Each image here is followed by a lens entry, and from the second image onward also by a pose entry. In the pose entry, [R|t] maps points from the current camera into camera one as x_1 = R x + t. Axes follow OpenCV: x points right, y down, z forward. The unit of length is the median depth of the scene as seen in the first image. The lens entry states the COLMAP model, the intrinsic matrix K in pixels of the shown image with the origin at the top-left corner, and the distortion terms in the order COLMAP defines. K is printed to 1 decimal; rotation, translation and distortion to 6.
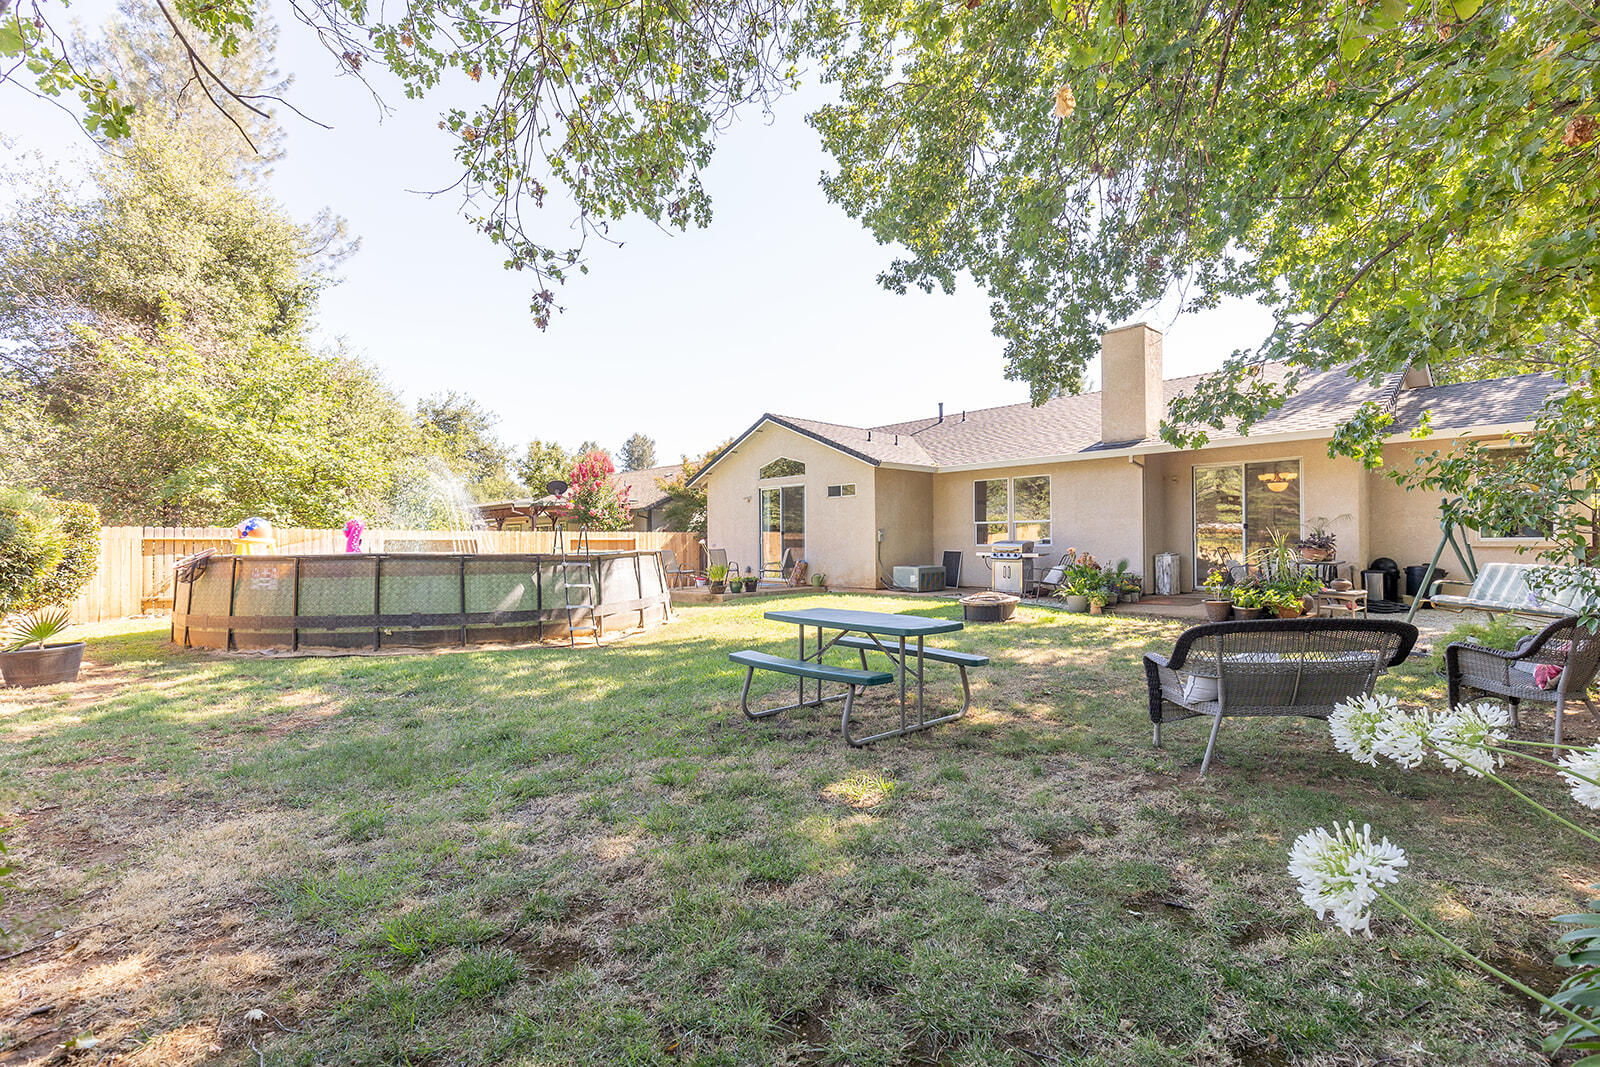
lens RADIAL K [[730.2, 0, 793.2], [0, 730.2, 530.6], [0, 0, 1]] dist [0.004172, -0.001179]
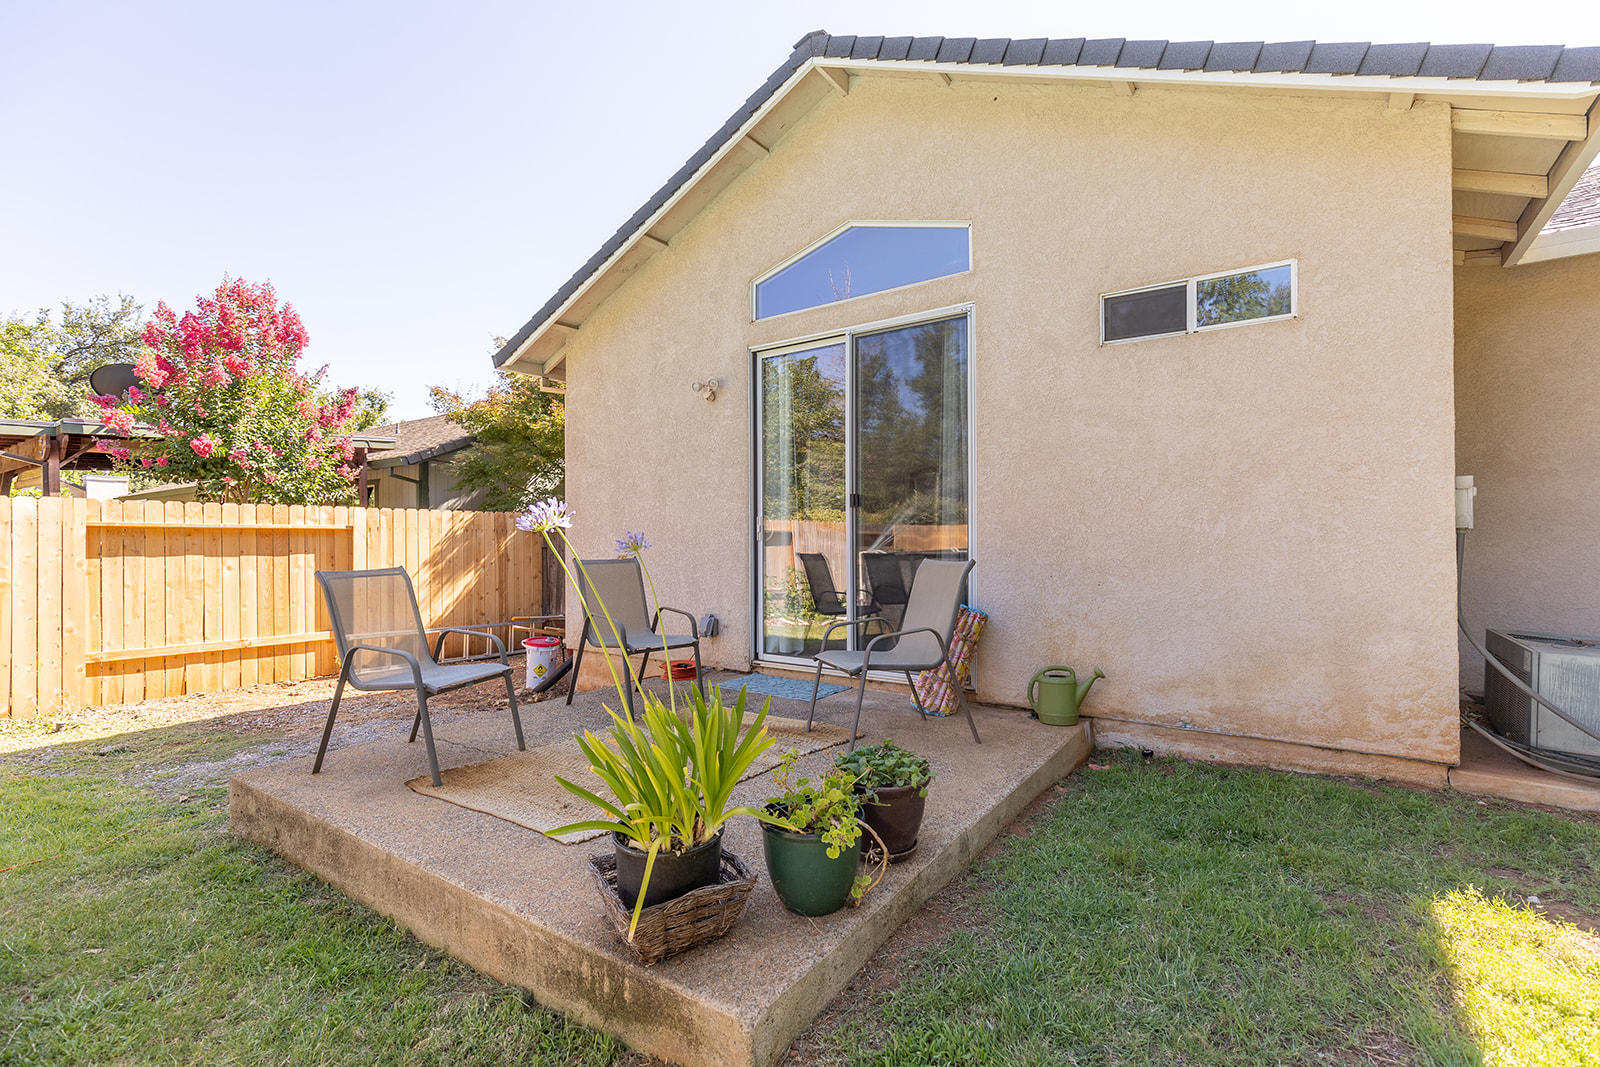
lens RADIAL K [[730.2, 0, 807.5], [0, 730.2, 535.6], [0, 0, 1]] dist [0.004172, -0.001179]
pose [[0.975920, 0.002947, 0.218110, -0.092668], [-0.005604, 0.999917, 0.011566, 0.013572], [-0.218057, -0.012510, 0.975856, 0.736984]]
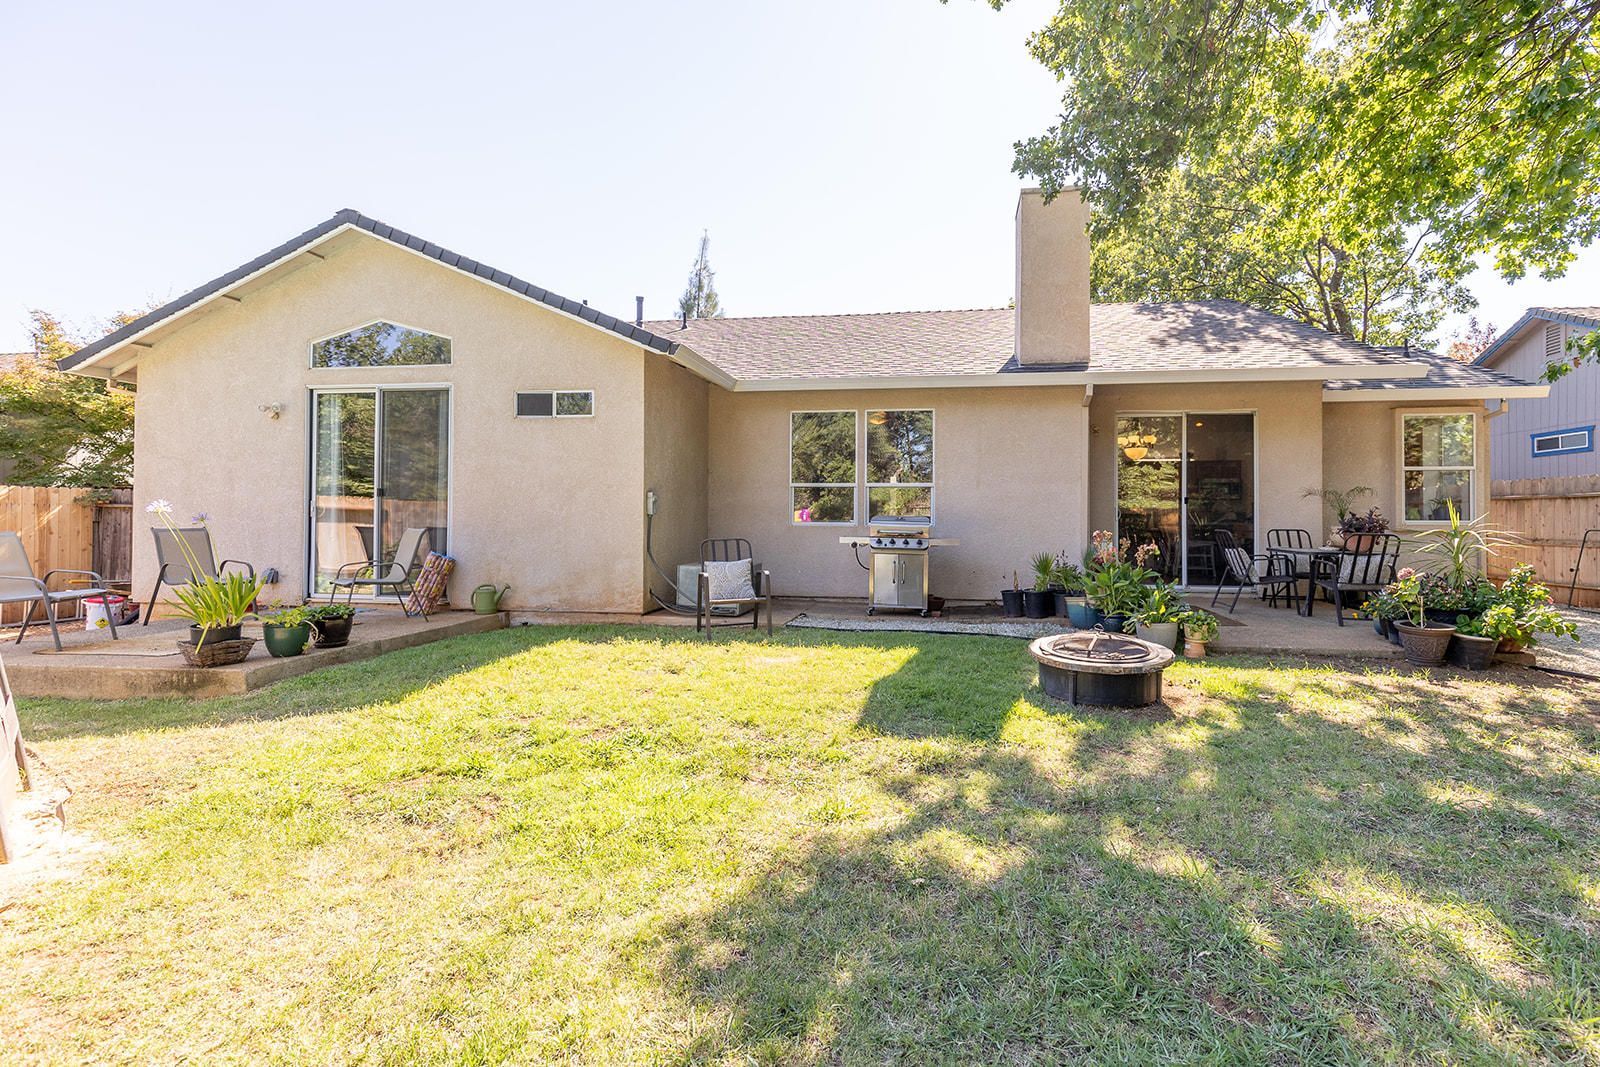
lens RADIAL K [[730.2, 0, 826.4], [0, 730.2, 506.0], [0, 0, 1]] dist [0.004172, -0.001179]
pose [[0.772362, 0.019257, 0.634891, -0.087519], [-0.021331, 0.999763, -0.004375, 0.007705], [-0.634824, -0.010164, 0.772590, 0.485321]]
